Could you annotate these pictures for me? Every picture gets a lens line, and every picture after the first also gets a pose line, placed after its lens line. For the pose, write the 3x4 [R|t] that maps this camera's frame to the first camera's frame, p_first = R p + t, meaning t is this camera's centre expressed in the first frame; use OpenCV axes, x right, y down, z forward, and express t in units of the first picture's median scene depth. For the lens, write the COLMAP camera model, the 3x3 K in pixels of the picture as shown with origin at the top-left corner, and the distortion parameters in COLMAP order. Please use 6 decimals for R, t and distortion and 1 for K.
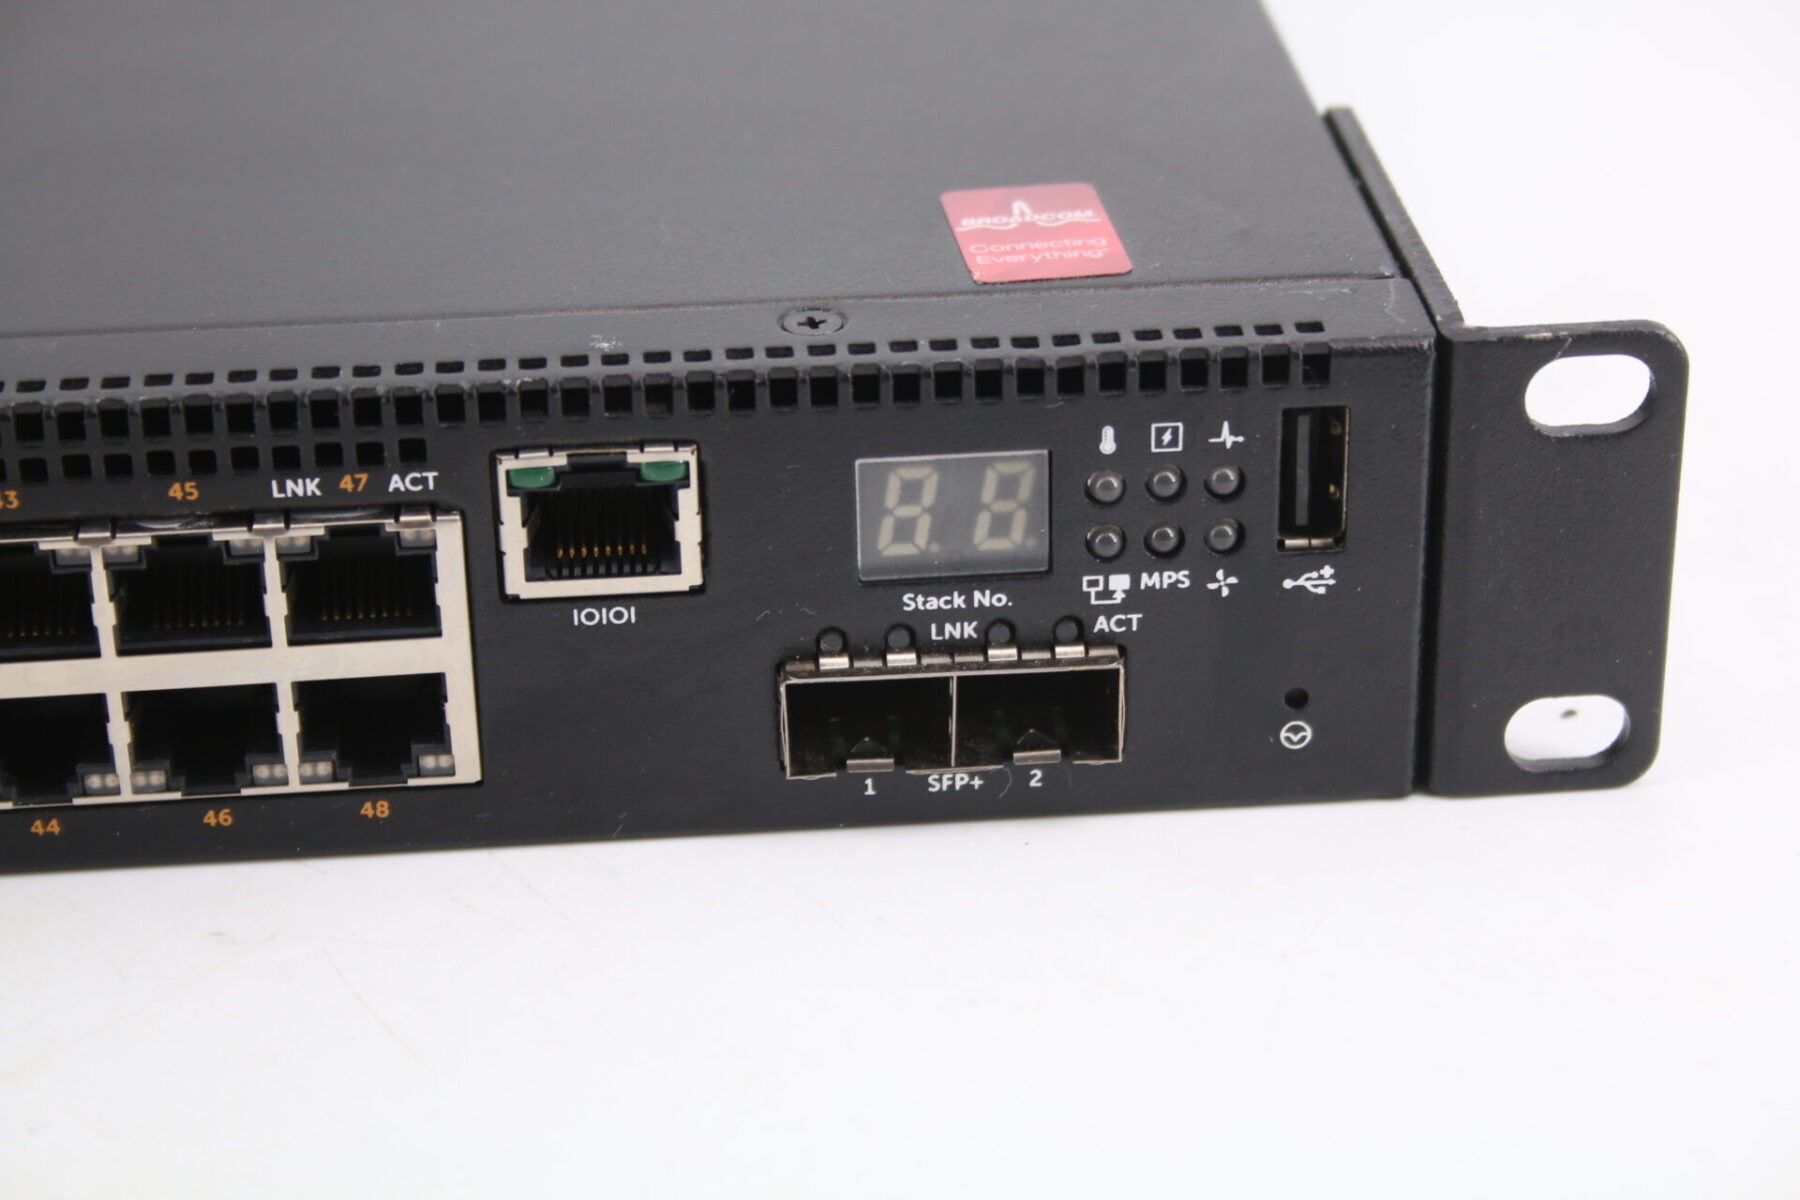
lens RADIAL K [[4482.0, 0, 899.5], [0, 4482.0, 600.3], [0, 0, 1]] dist [0.097931, 0.000000]
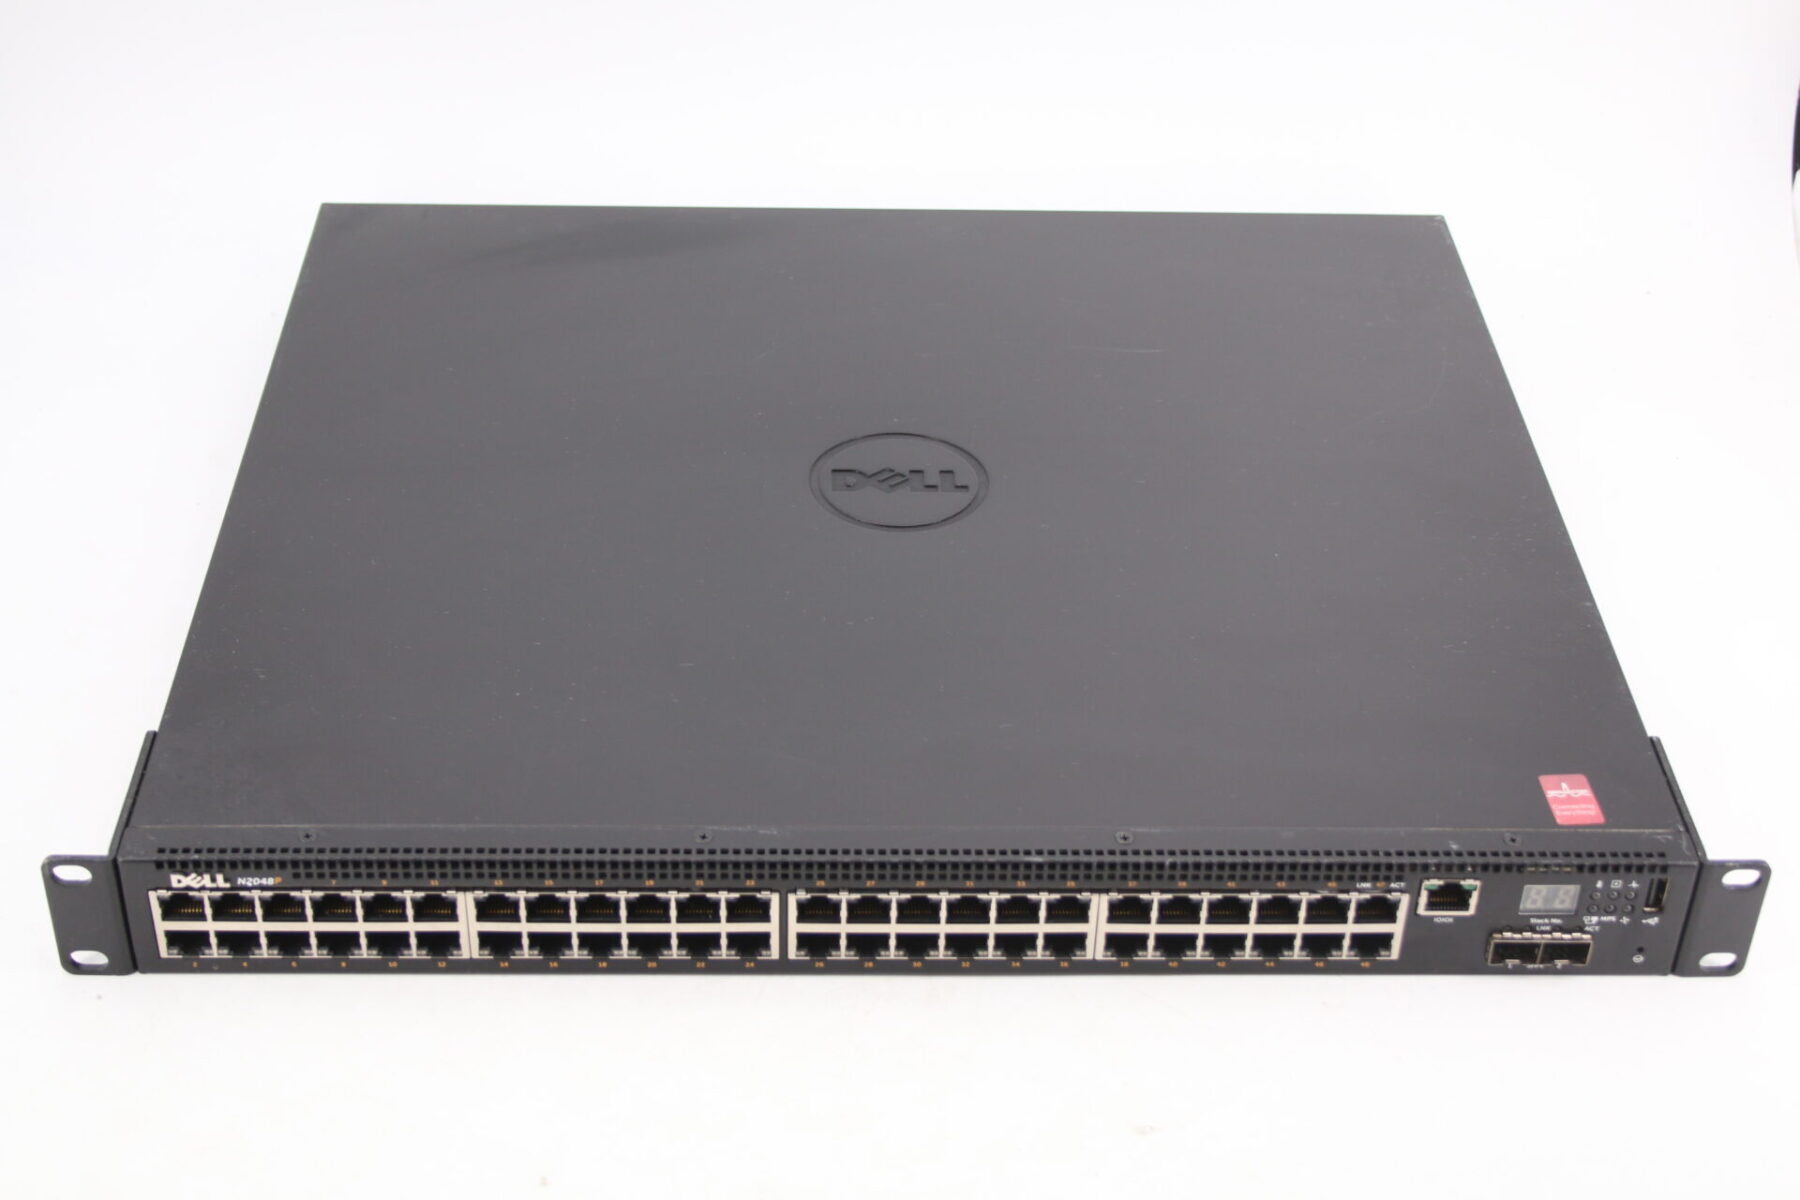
lens RADIAL K [[2894.0, 0, 900.6], [0, 2894.0, 603.4], [0, 0, 1]] dist [-0.046374, 0.000000]
pose [[0.997111, 0.069128, -0.031470, -0.421320], [-0.064299, 0.988794, 0.134732, -0.498992], [0.040431, -0.132319, 0.990382, -1.142523]]
